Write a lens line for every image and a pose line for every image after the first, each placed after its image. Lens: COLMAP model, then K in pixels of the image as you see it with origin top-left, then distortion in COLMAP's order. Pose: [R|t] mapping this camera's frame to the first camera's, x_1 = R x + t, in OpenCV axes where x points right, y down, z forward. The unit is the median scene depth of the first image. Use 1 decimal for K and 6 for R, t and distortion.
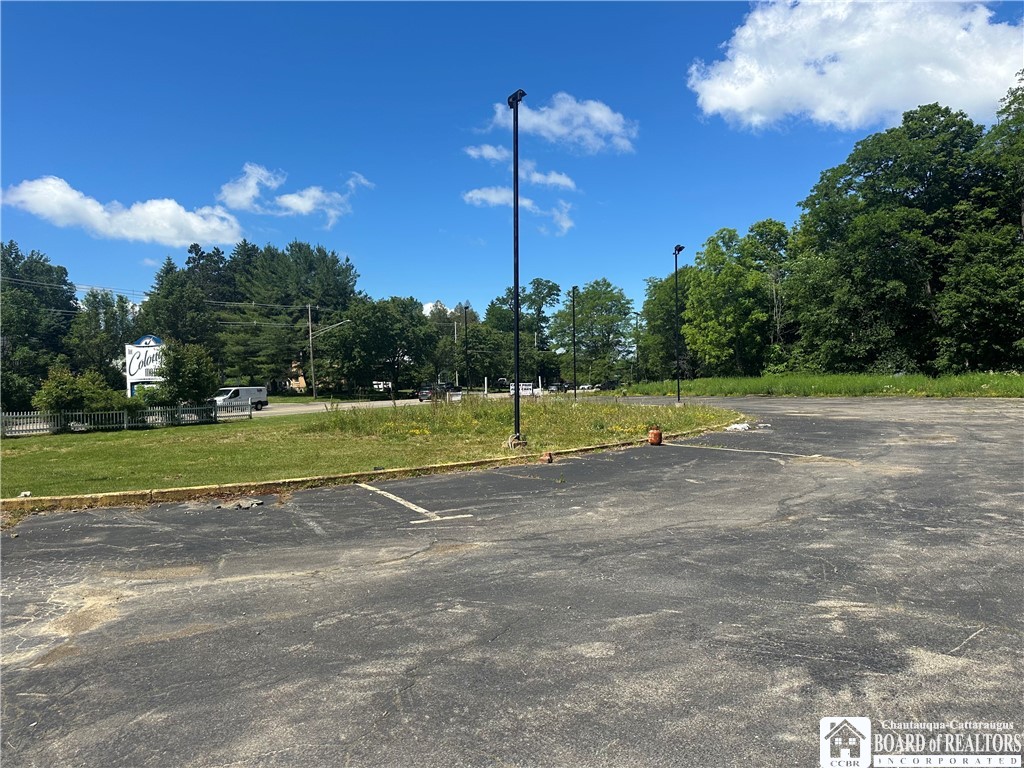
lens RADIAL K [[704.8, 0, 512.0], [0, 704.8, 384.0], [0, 0, 1]] dist [0.028337, -0.051210]
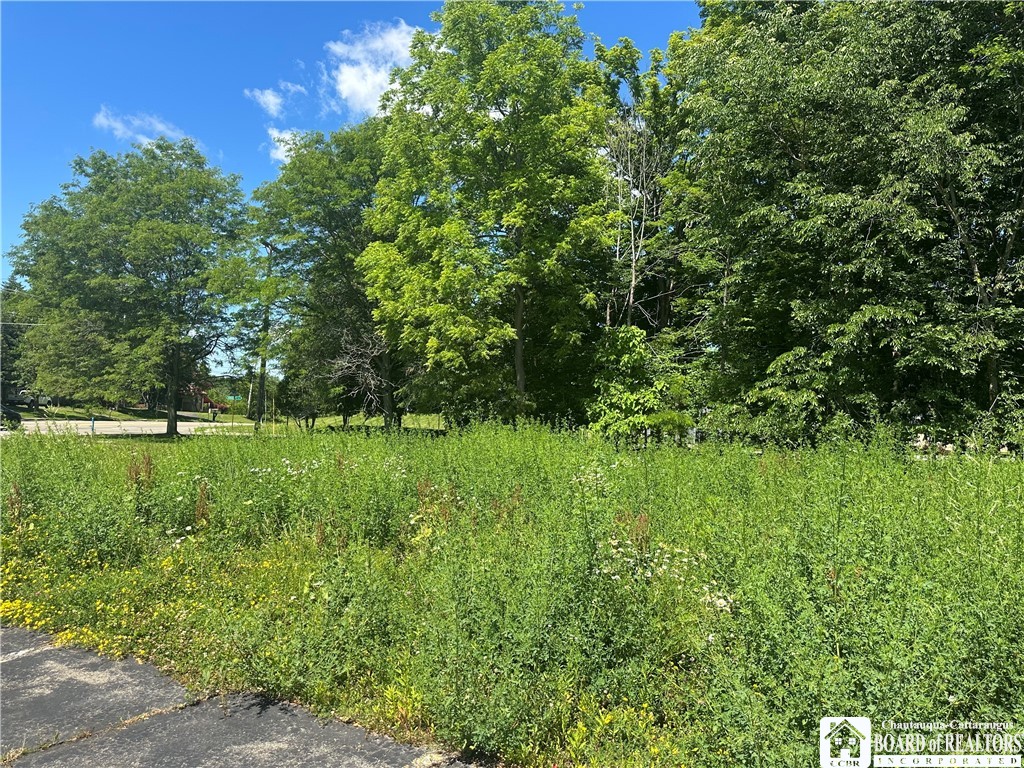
lens RADIAL K [[692.3, 0, 512.0], [0, 692.3, 384.0], [0, 0, 1]] dist [0.077494, -0.137057]
pose [[0.920760, 0.071307, 0.383557, 0.195406], [-0.058266, 0.997262, -0.045529, -0.009397], [-0.385754, 0.019573, 0.922394, 0.713662]]
